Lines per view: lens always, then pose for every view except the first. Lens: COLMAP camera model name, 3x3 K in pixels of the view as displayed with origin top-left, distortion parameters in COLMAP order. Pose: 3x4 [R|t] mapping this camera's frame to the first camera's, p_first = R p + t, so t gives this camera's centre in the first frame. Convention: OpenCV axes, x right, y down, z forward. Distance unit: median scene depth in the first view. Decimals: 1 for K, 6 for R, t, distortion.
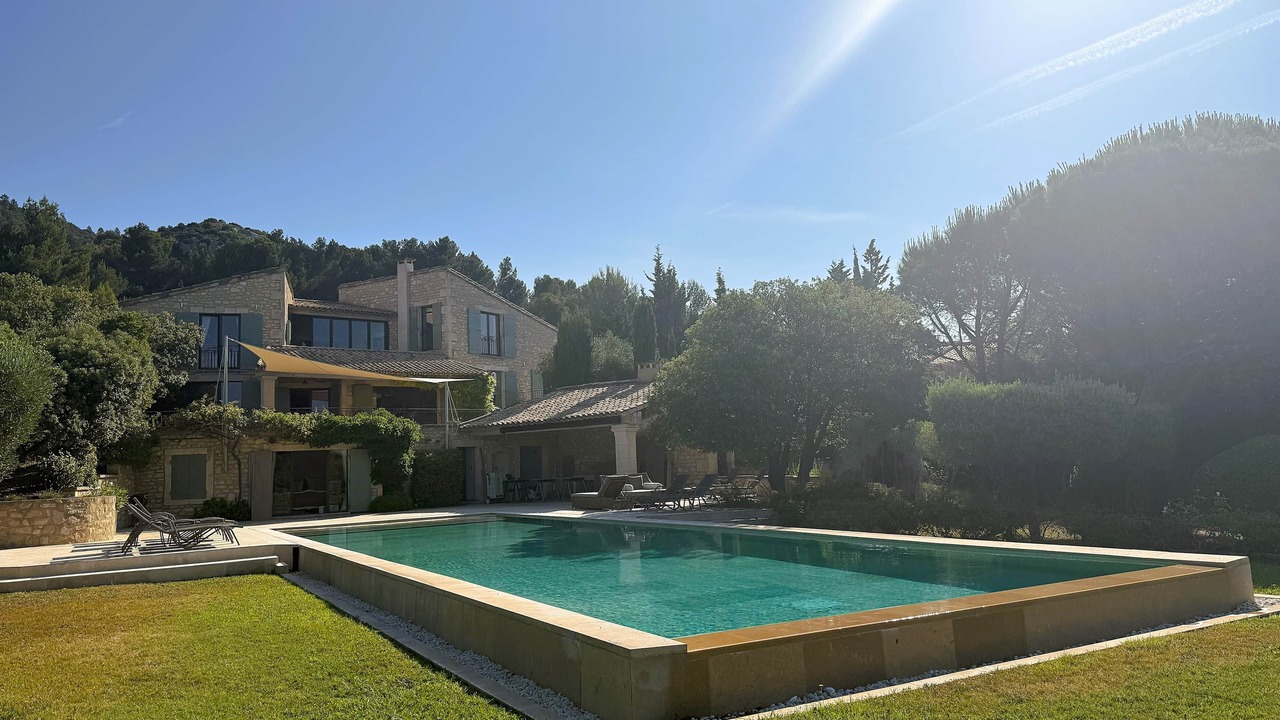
lens RADIAL K [[879.1, 0, 666.8], [0, 879.1, 360.2], [0, 0, 1]] dist [0.001544, -0.000604]
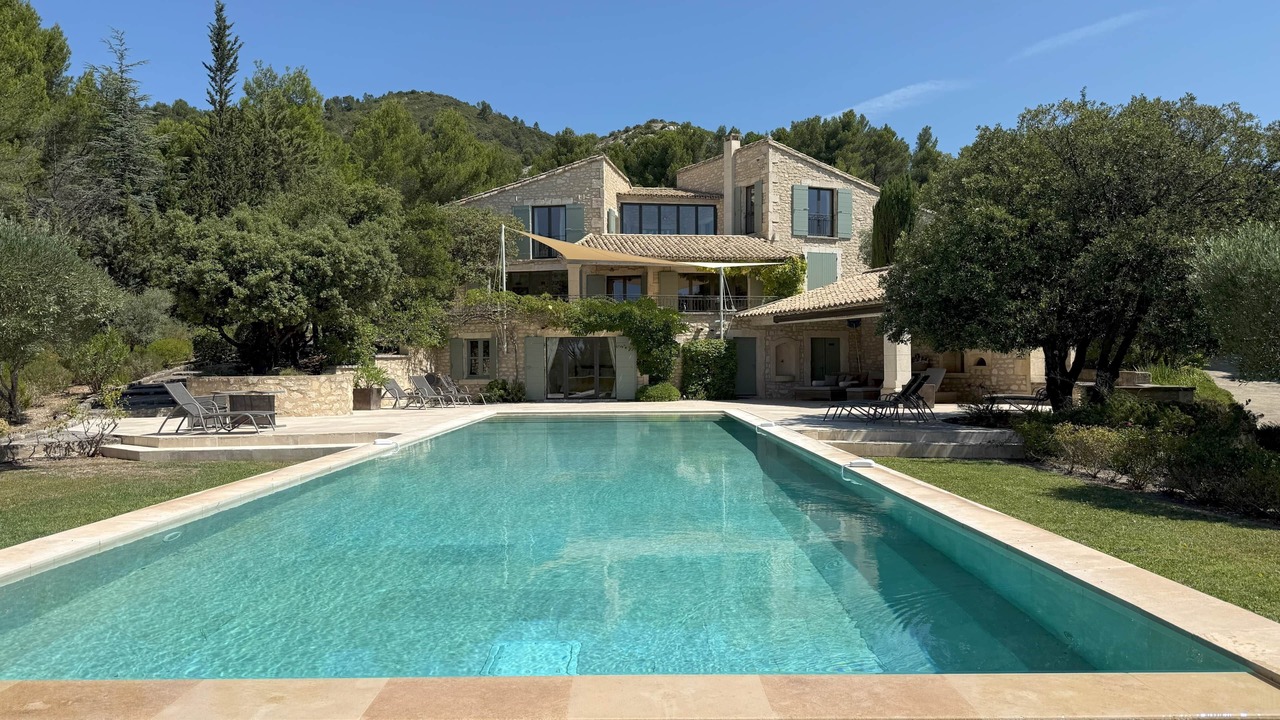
lens RADIAL K [[889.8, 0, 636.1], [0, 889.8, 359.7], [0, 0, 1]] dist [0.087037, -0.105656]
pose [[0.857774, 0.034709, -0.512854, 0.115653], [0.029641, 0.992718, 0.116761, 0.007596], [0.513172, -0.115356, 0.850498, 0.112139]]
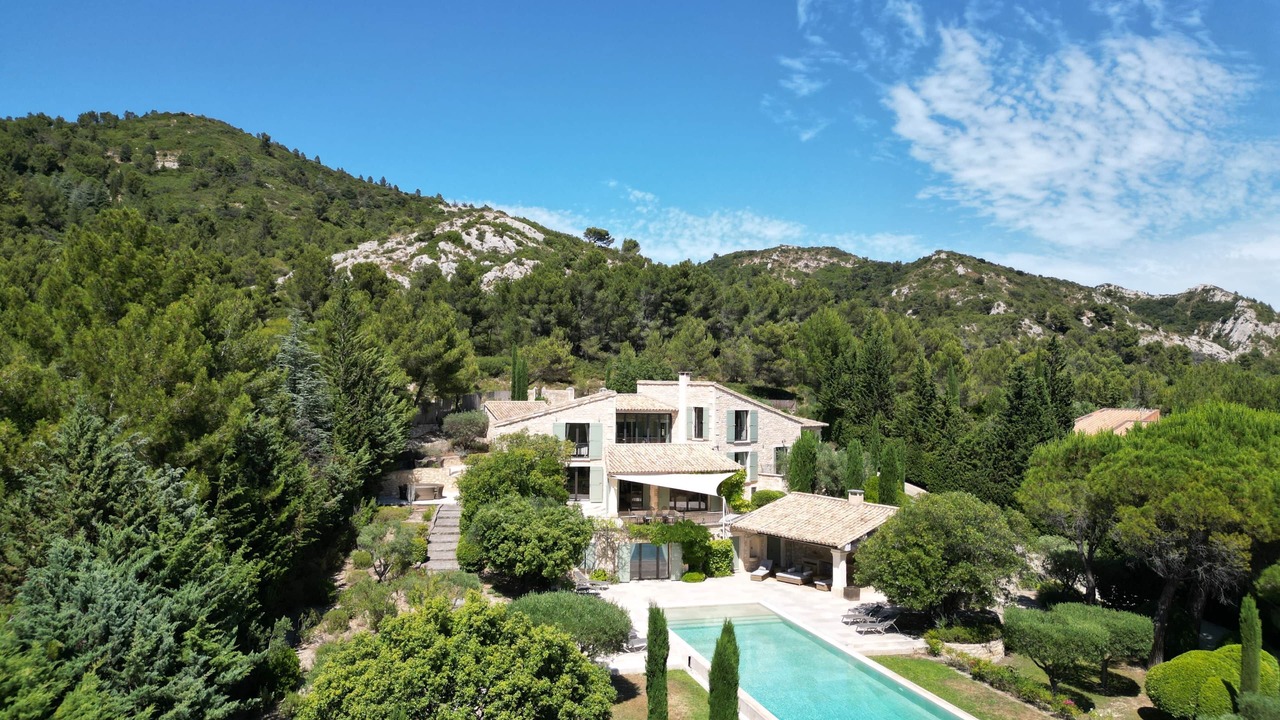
lens RADIAL K [[889.8, 0, 636.1], [0, 889.8, 359.7], [0, 0, 1]] dist [0.087037, -0.105656]
pose [[0.963890, 0.046153, -0.262273, 0.008967], [-0.021694, 0.995202, 0.095402, -0.280359], [0.265417, -0.086267, 0.960266, -0.435298]]
